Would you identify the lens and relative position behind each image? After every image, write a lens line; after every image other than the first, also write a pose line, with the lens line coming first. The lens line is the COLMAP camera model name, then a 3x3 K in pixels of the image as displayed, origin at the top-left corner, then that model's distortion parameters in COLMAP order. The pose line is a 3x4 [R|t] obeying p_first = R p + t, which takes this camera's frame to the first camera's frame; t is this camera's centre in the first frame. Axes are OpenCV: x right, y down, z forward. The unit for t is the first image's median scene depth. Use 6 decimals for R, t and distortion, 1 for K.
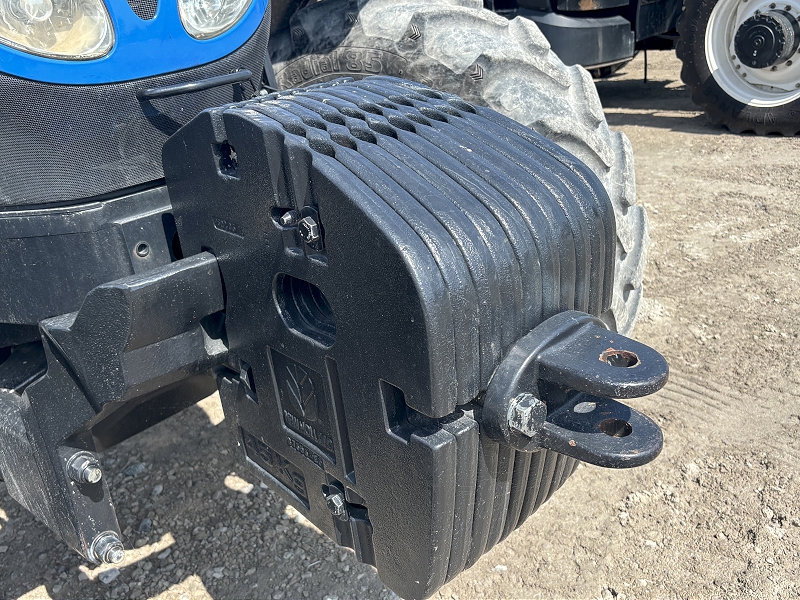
lens RADIAL K [[809.5, 0, 399.3], [0, 809.5, 298.6], [0, 0, 1]] dist [0.010678, 0.000000]
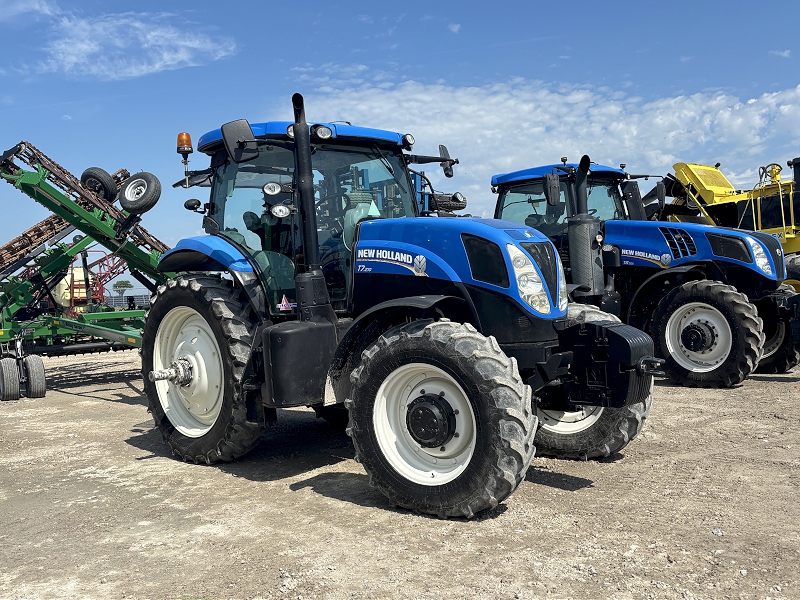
lens RADIAL K [[809.5, 0, 400.2], [0, 809.5, 303.7], [0, 0, 1]] dist [0.010678, 0.000000]
pose [[0.998211, 0.053277, 0.027150, -0.296706], [-0.040302, 0.934854, -0.352737, 0.302955], [-0.044174, 0.351012, 0.935329, -0.767103]]
